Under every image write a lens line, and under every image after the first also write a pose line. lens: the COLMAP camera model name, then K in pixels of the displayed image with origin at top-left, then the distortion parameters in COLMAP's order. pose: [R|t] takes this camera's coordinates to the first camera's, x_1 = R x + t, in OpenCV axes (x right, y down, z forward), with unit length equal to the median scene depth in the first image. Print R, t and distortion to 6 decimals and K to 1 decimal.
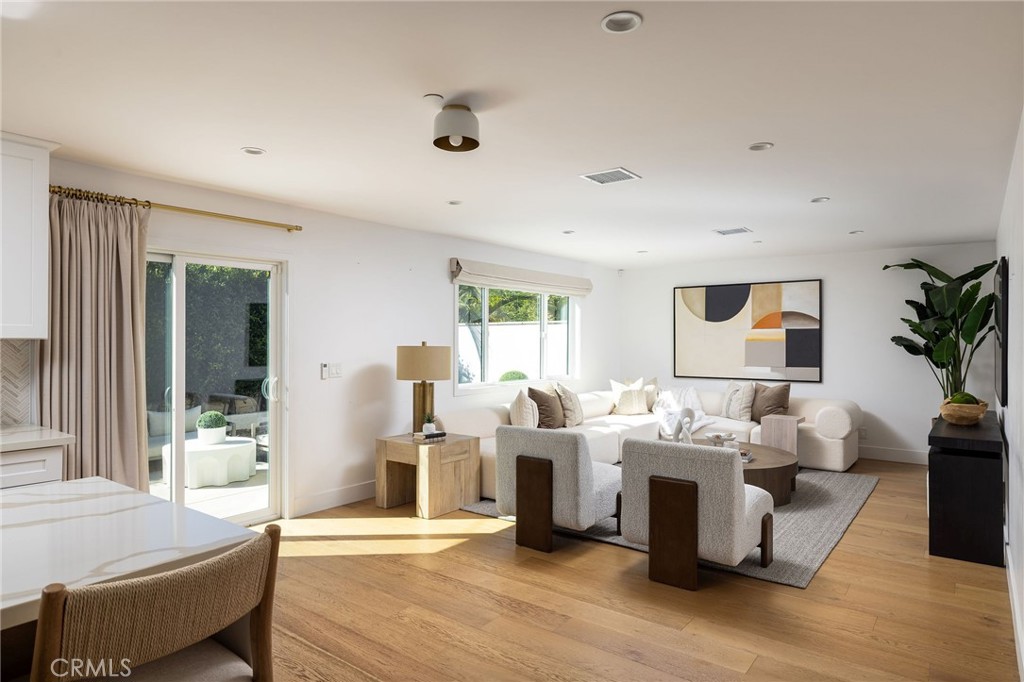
lens RADIAL K [[617.9, 0, 507.3], [0, 617.9, 342.7], [0, 0, 1]] dist [-0.004252, 0.001795]
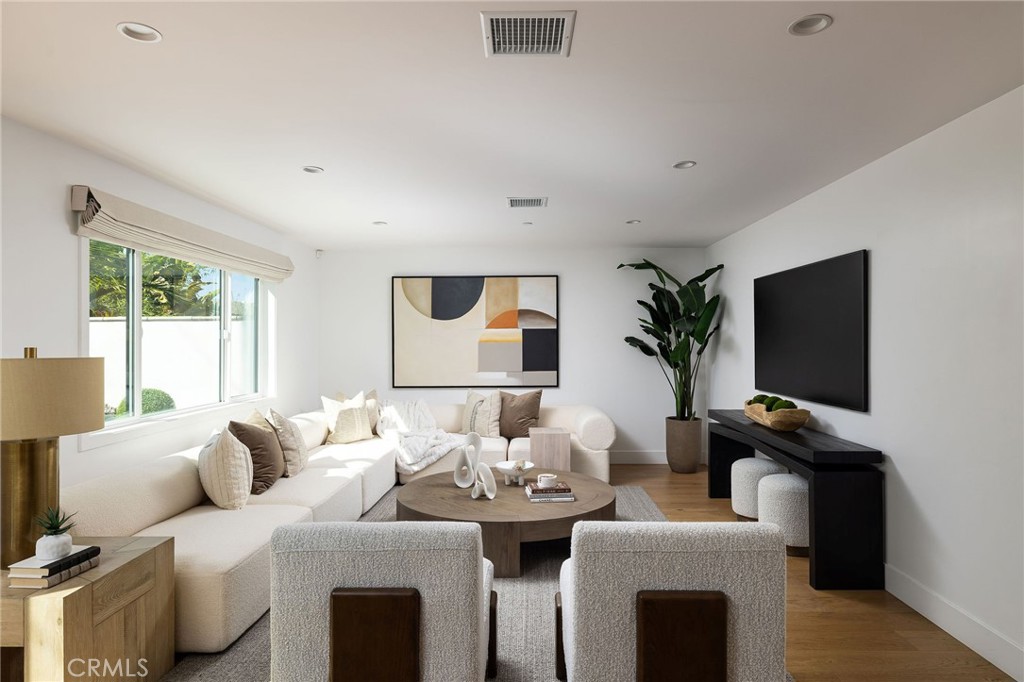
lens RADIAL K [[602.2, 0, 517.0], [0, 602.2, 341.5], [0, 0, 1]] dist [0.005674, 0.002774]
pose [[0.800223, -0.004214, 0.599688, -0.083902], [0.007171, 0.999971, -0.002543, -0.001829], [-0.599660, 0.006335, 0.800230, 0.319426]]
